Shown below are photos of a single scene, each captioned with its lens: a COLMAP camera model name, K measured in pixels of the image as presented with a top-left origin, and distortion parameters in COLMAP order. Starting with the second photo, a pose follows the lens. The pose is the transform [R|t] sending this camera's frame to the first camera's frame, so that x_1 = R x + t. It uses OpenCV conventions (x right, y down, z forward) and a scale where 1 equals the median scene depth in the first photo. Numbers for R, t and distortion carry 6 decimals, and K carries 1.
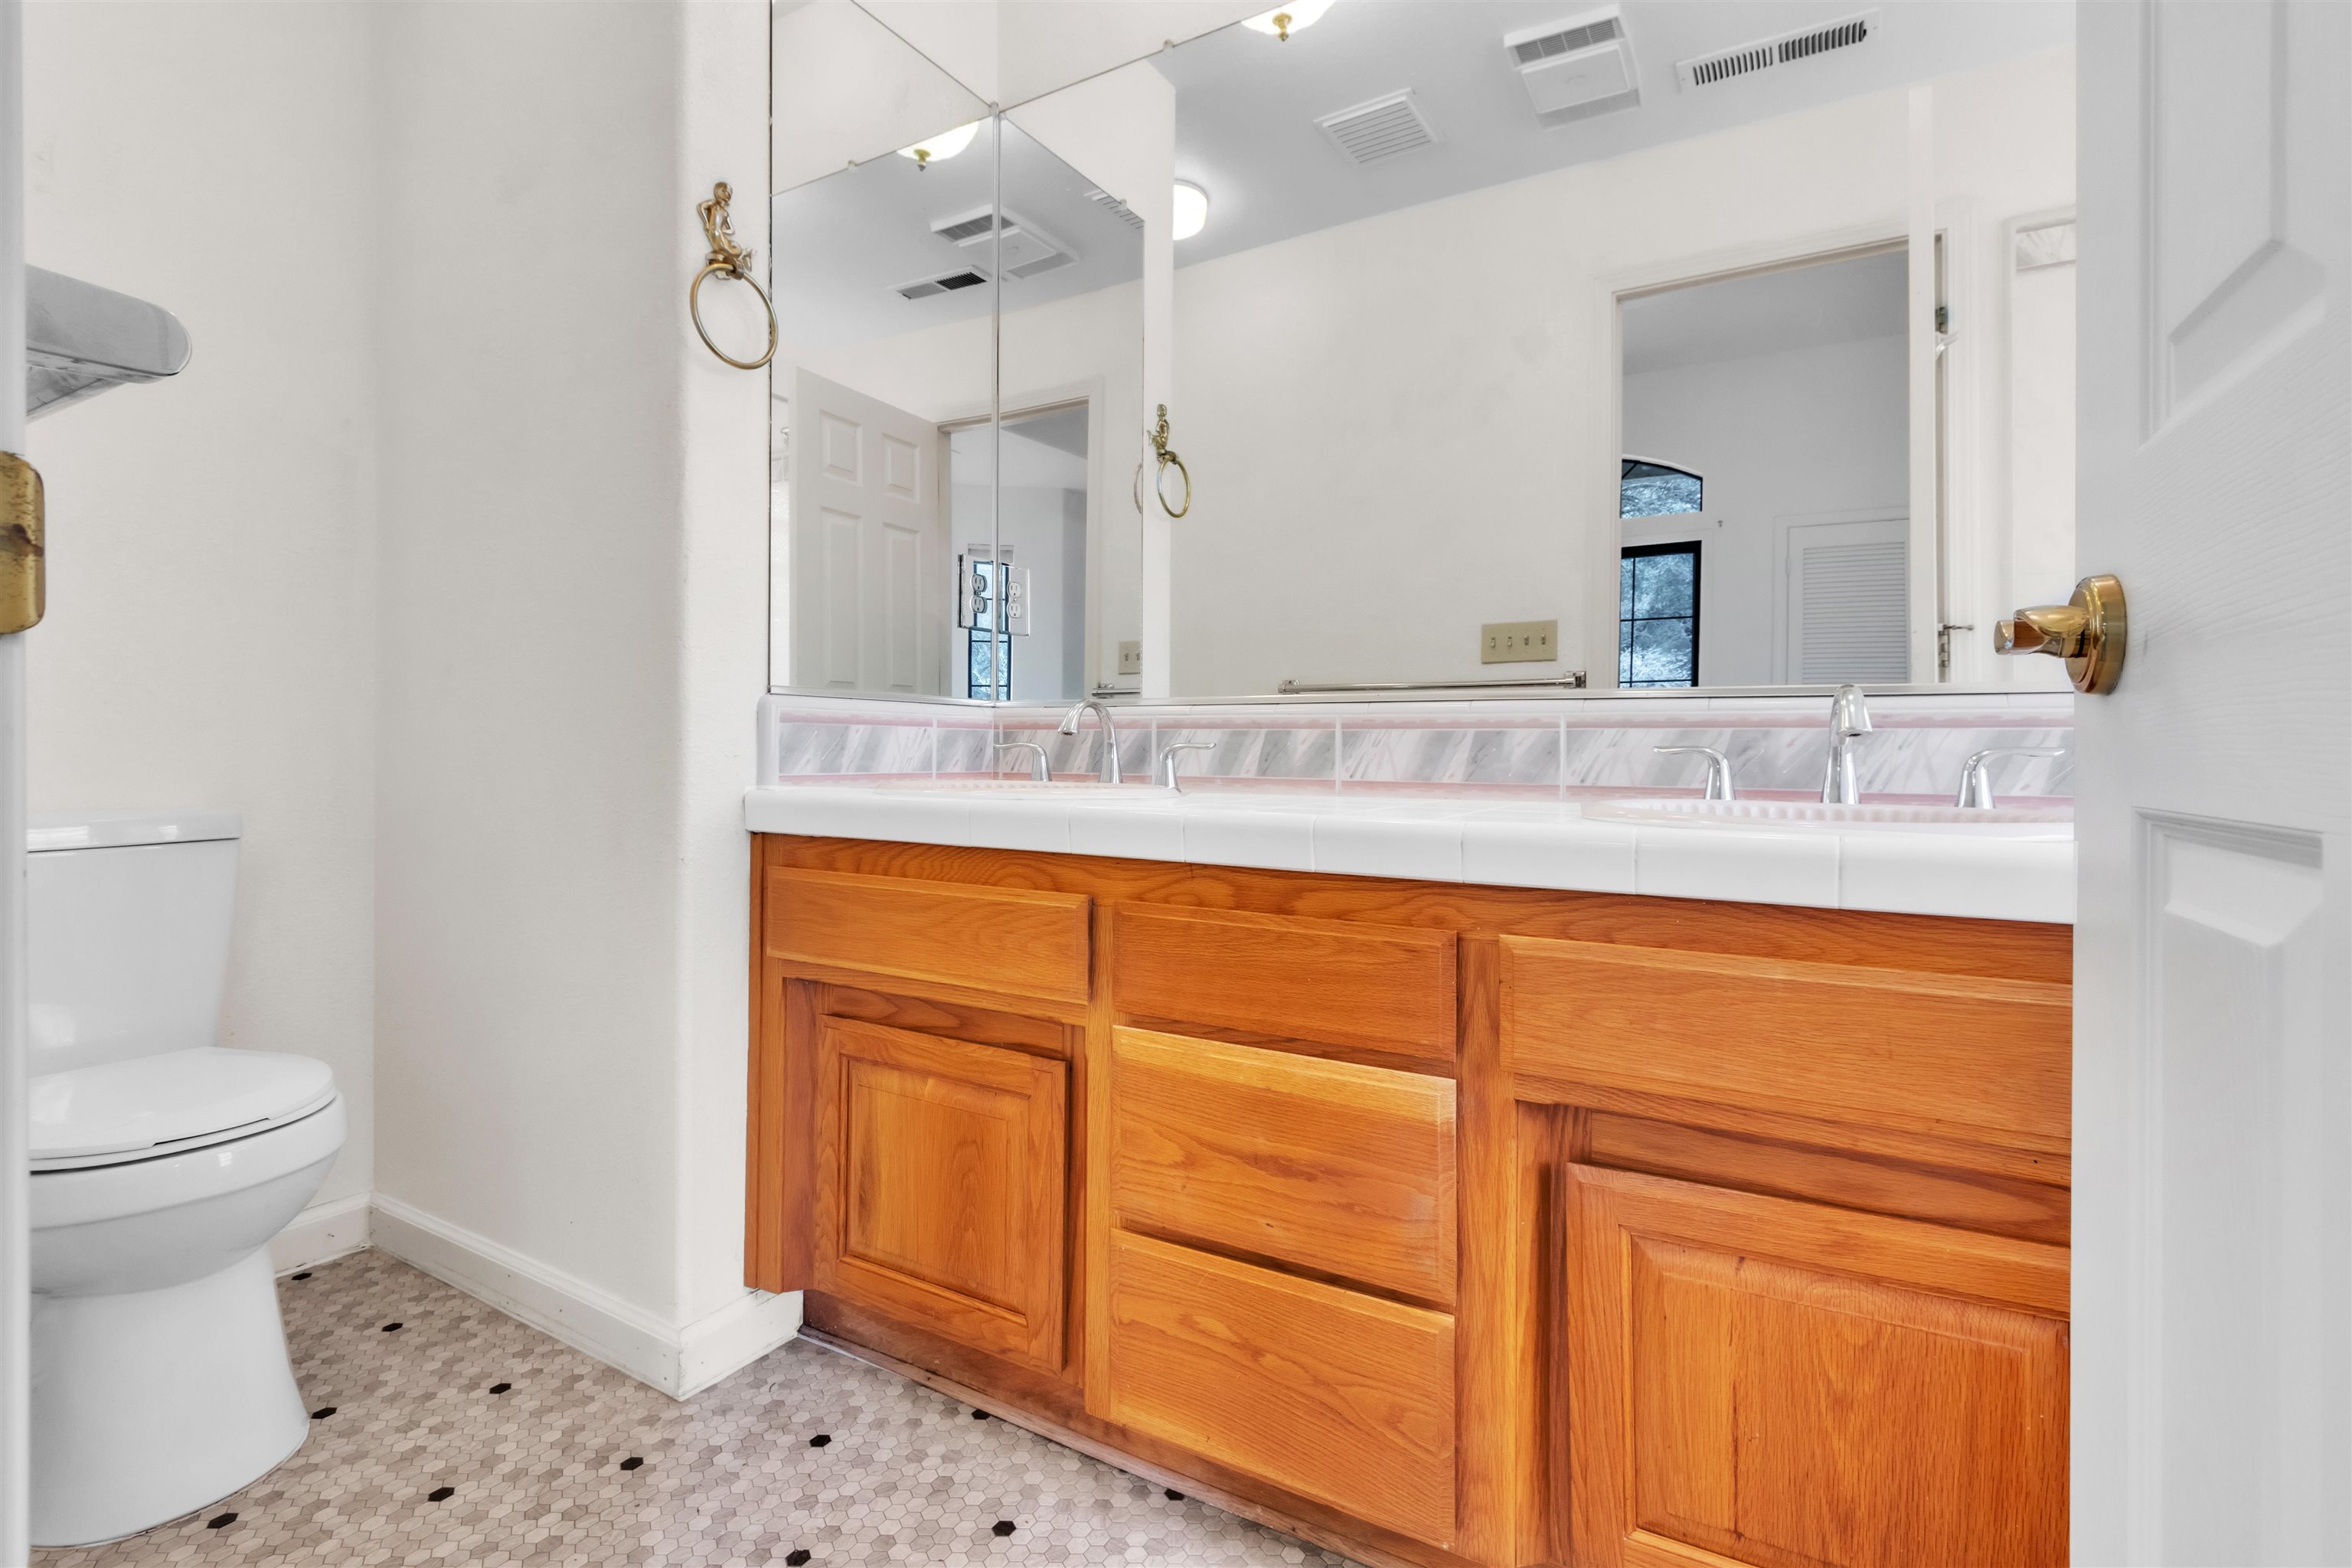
lens RADIAL K [[1092.5, 0, 1180.4], [0, 1092.5, 737.7], [0, 0, 1]] dist [0.008927, -0.001161]
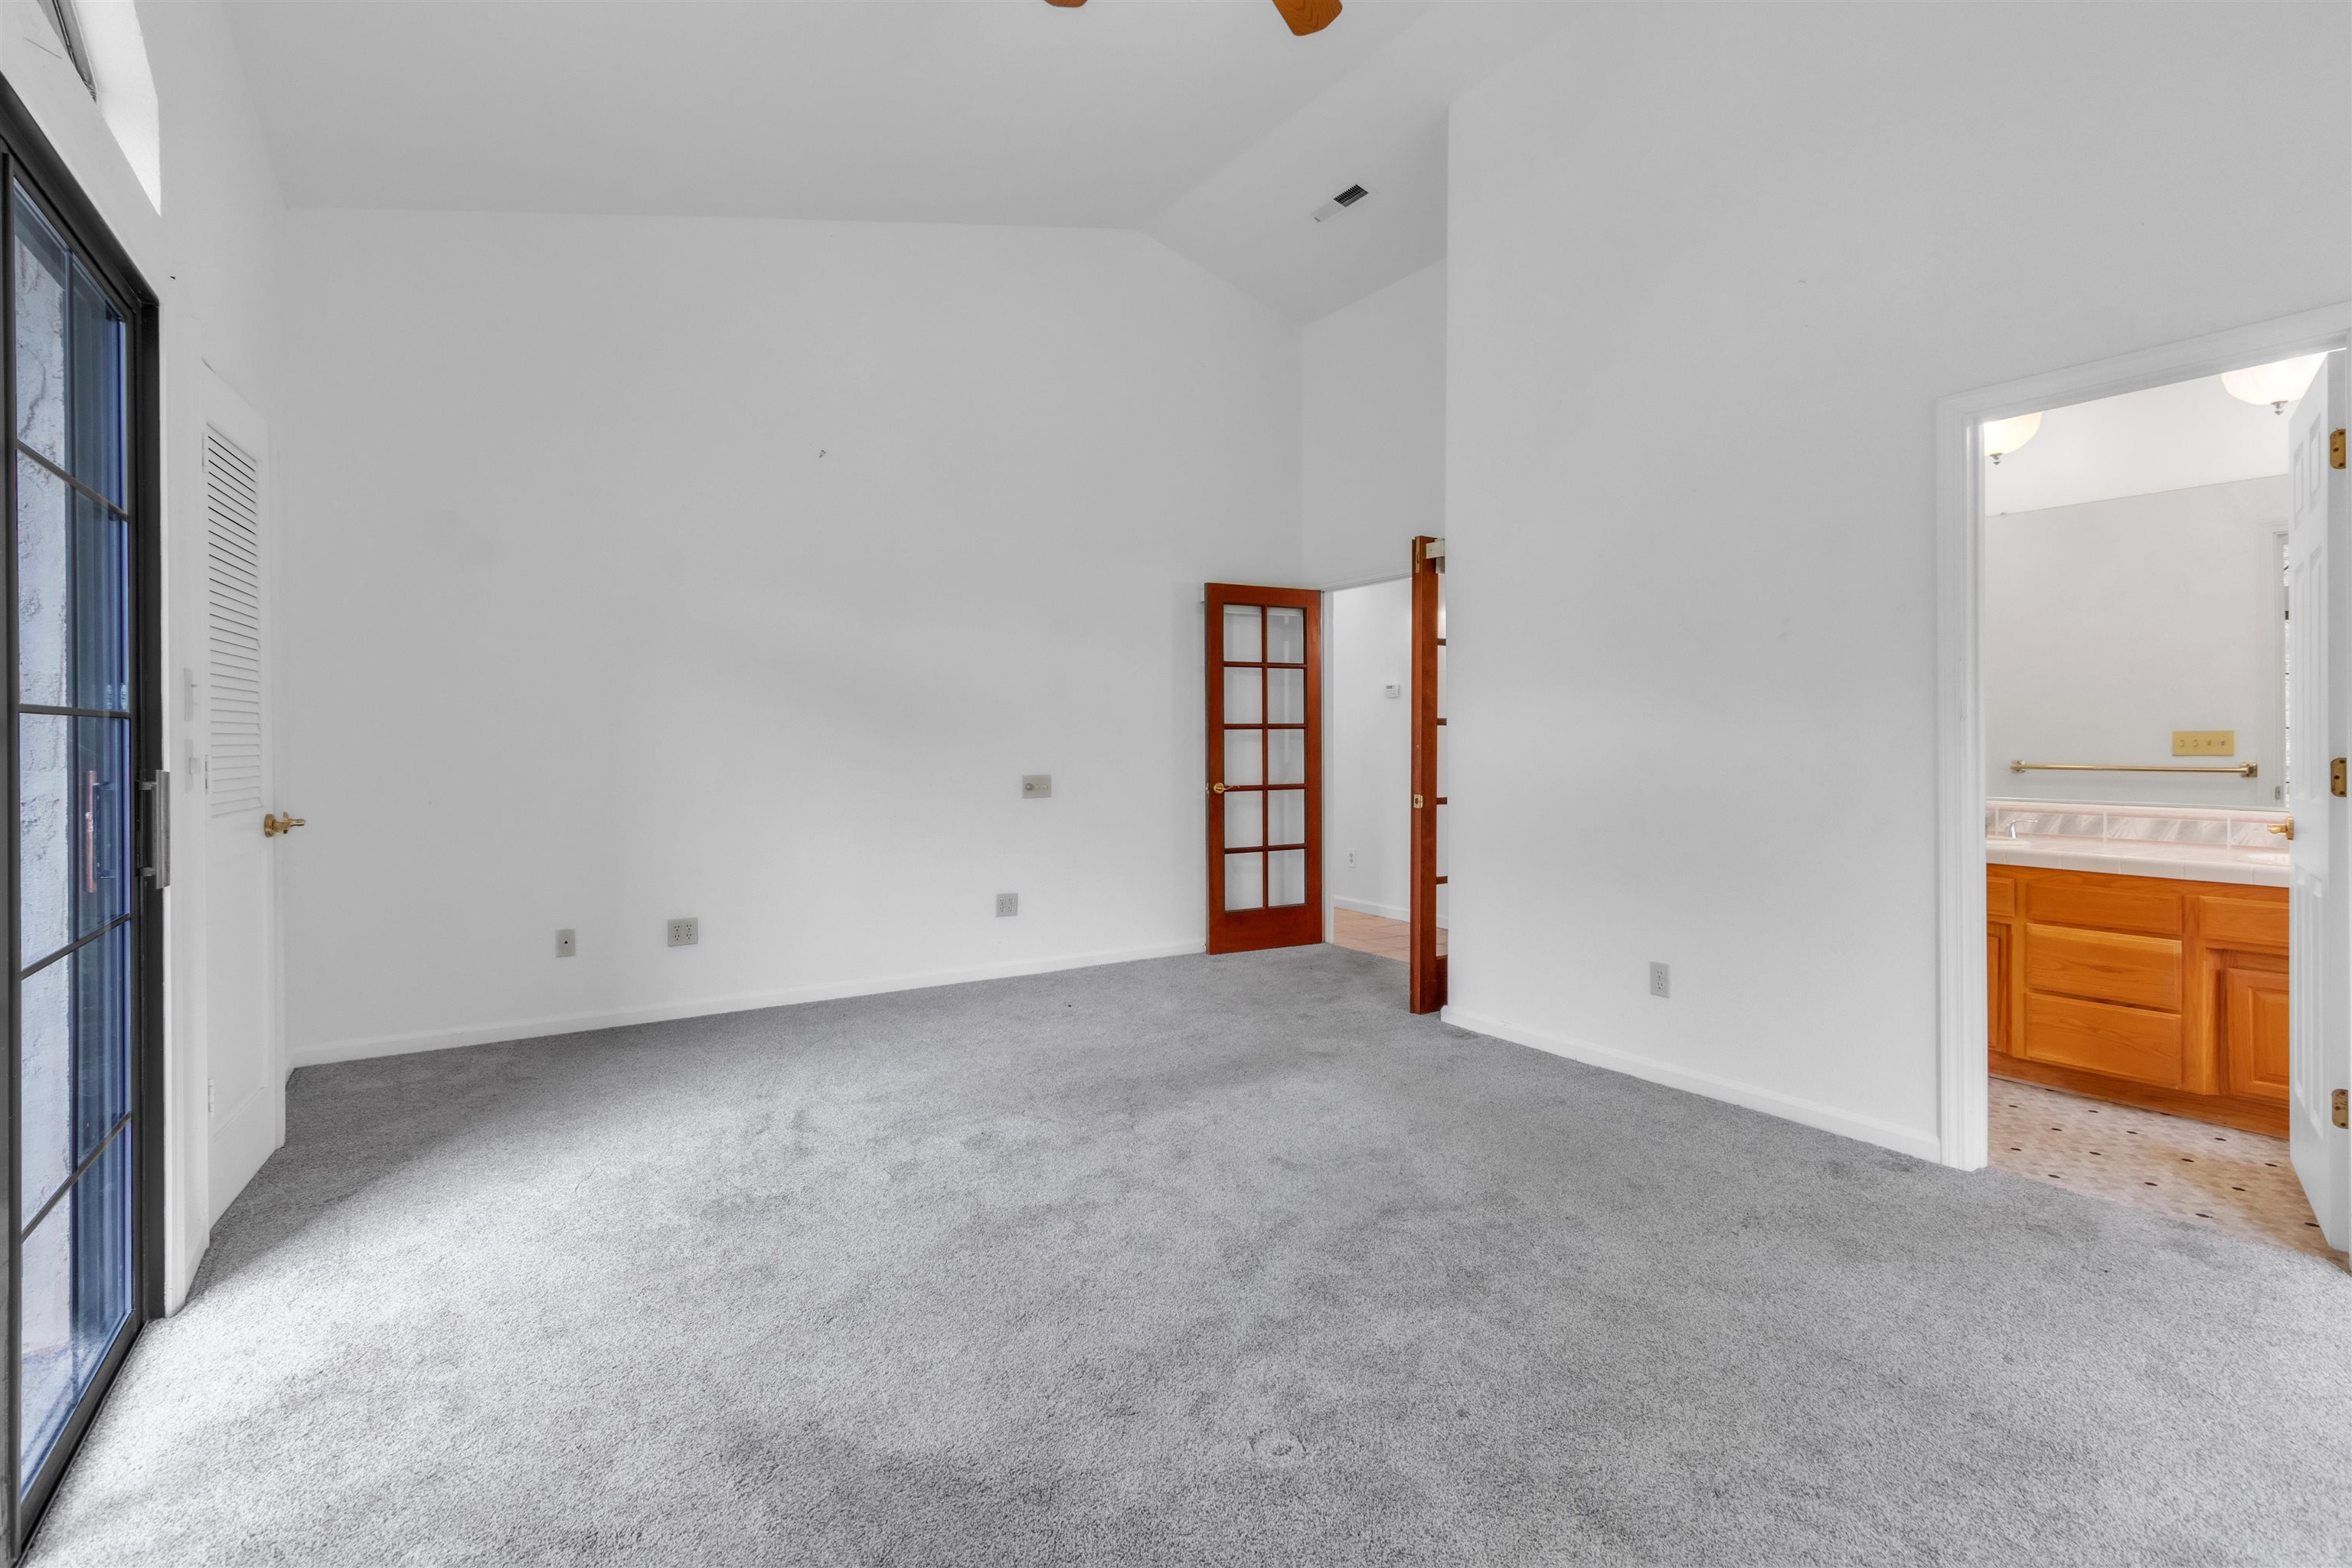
lens RADIAL K [[1092.5, 0, 1180.4], [0, 1092.5, 737.7], [0, 0, 1]] dist [0.008927, -0.001161]
pose [[0.902564, -0.007416, -0.430491, -0.853034], [0.009214, 0.999955, 0.002092, -0.269475], [0.430457, -0.005854, 0.902592, -2.691515]]
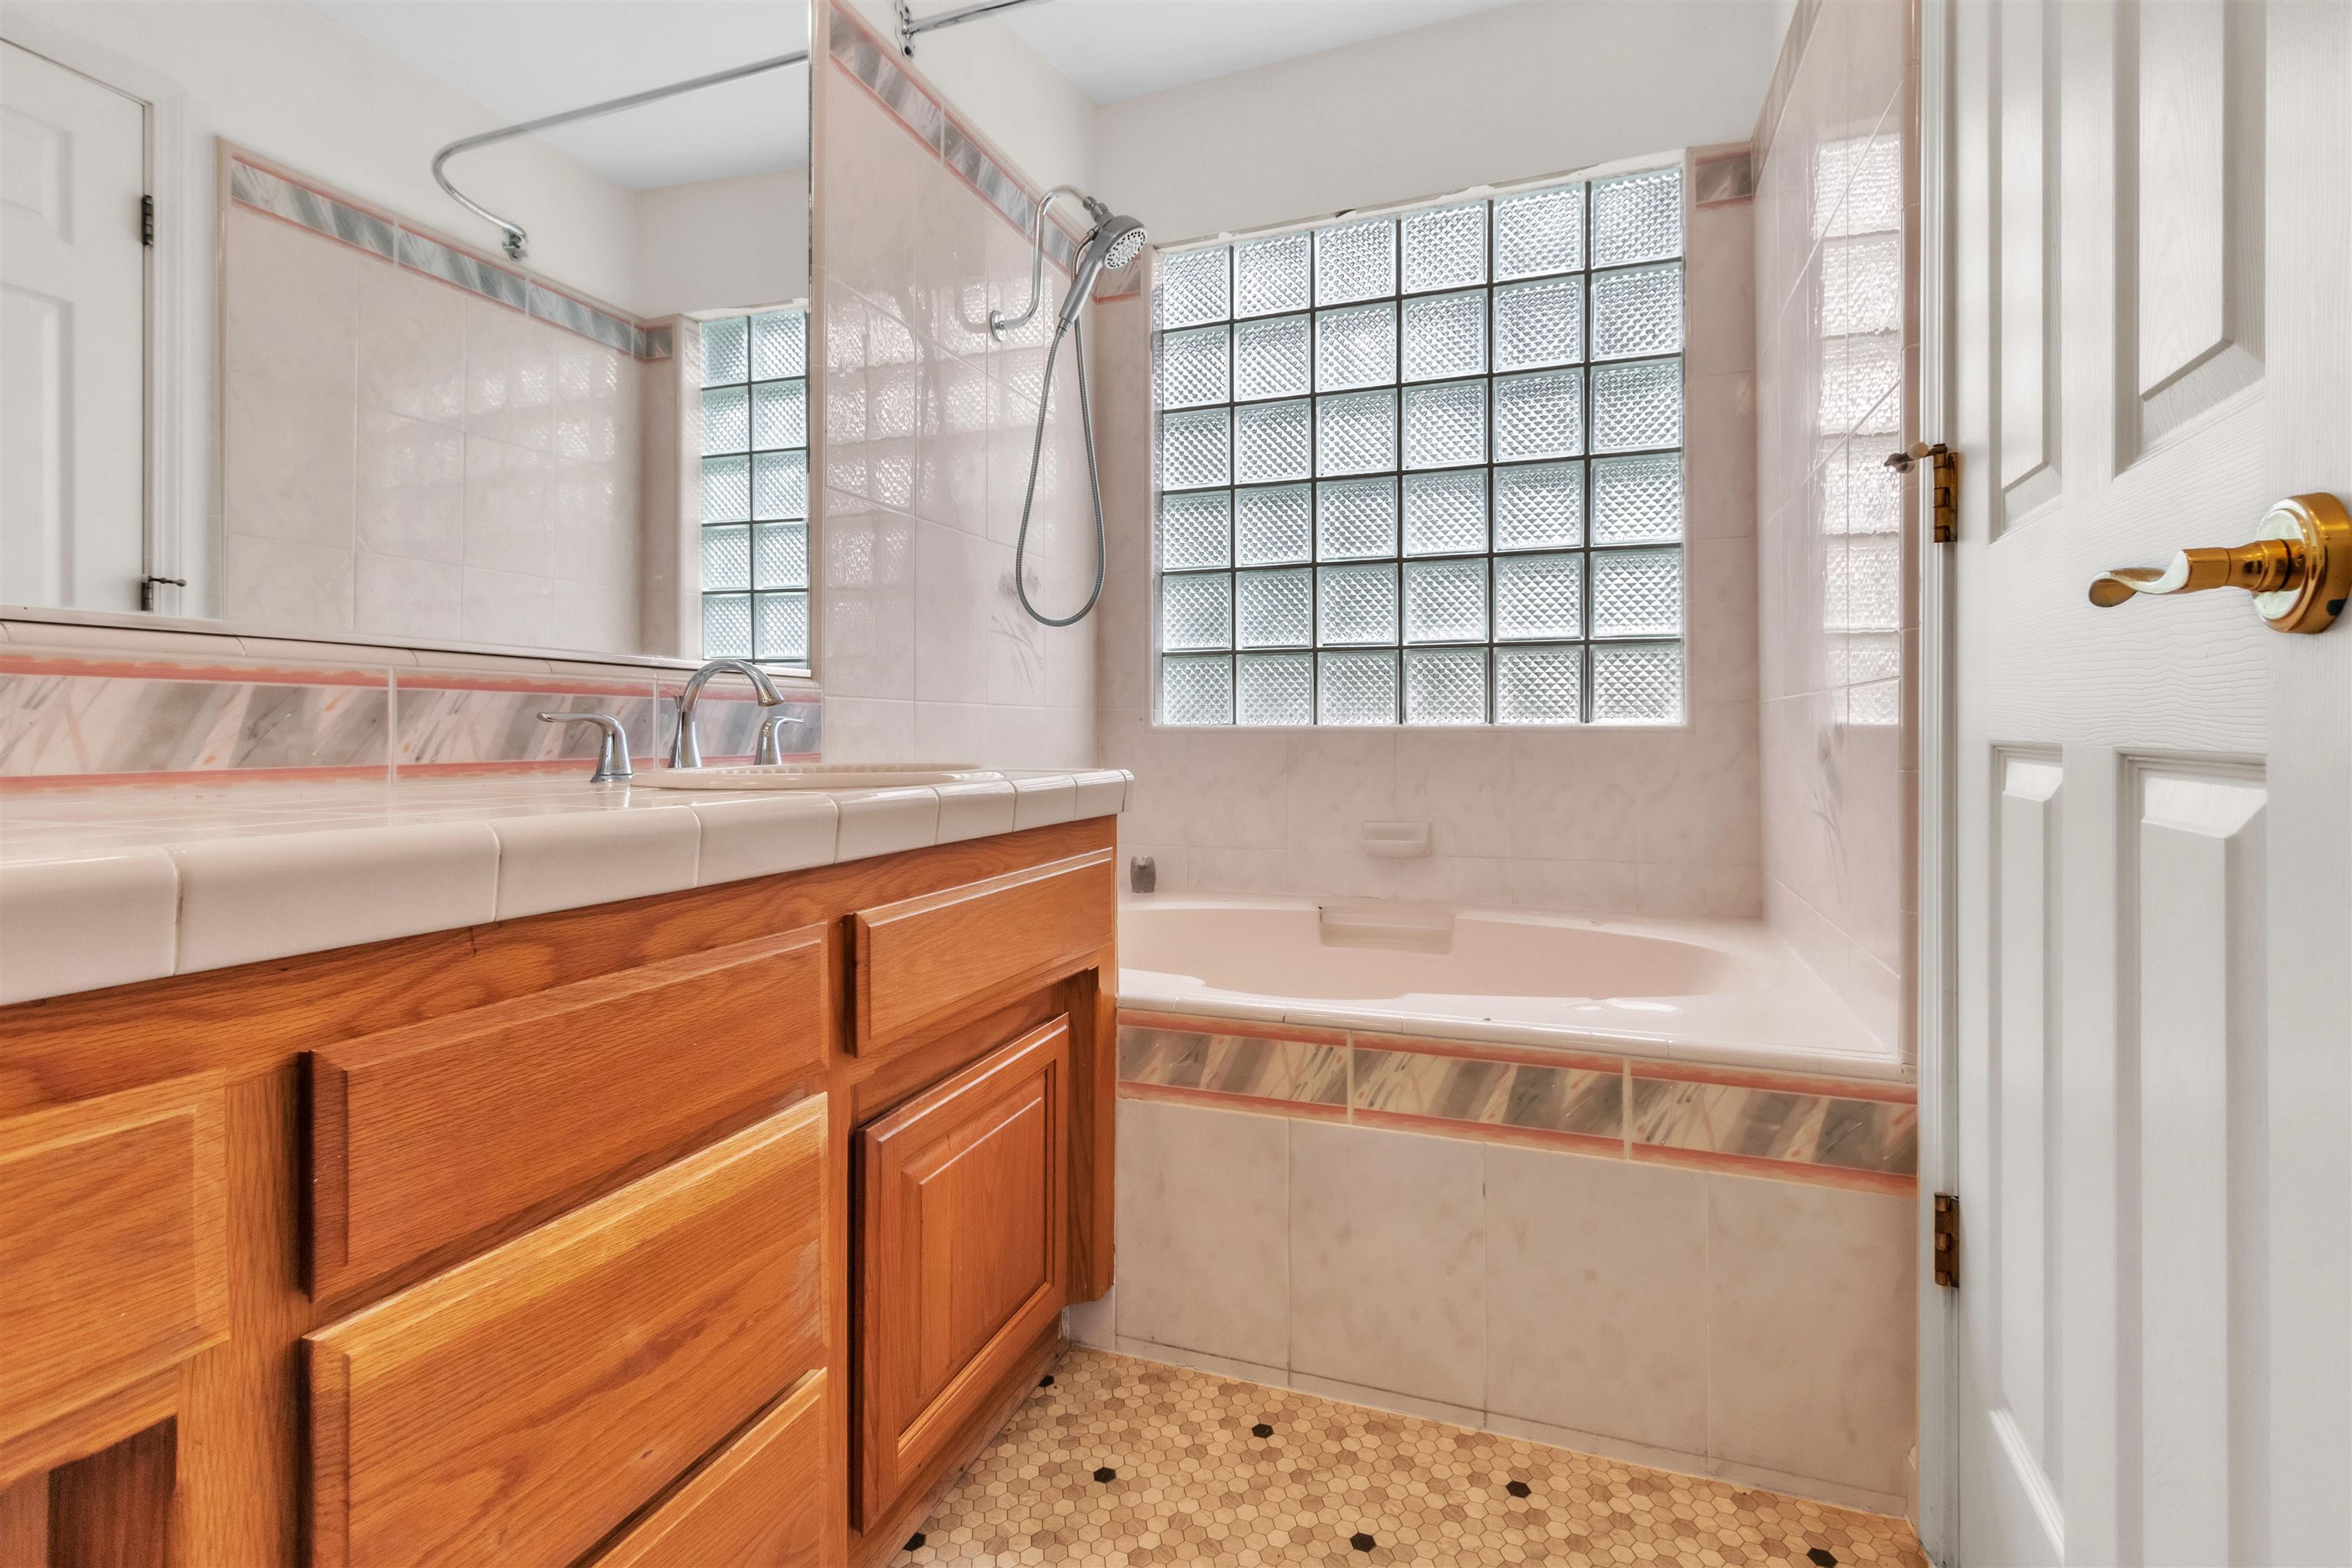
lens RADIAL K [[1092.5, 0, 1180.4], [0, 1092.5, 737.7], [0, 0, 1]] dist [0.008927, -0.001161]
pose [[-0.171715, -0.011735, 0.985077, -0.551926], [-0.005249, 0.999926, 0.010996, 0.017163], [-0.985133, -0.003282, -0.171764, 0.740638]]
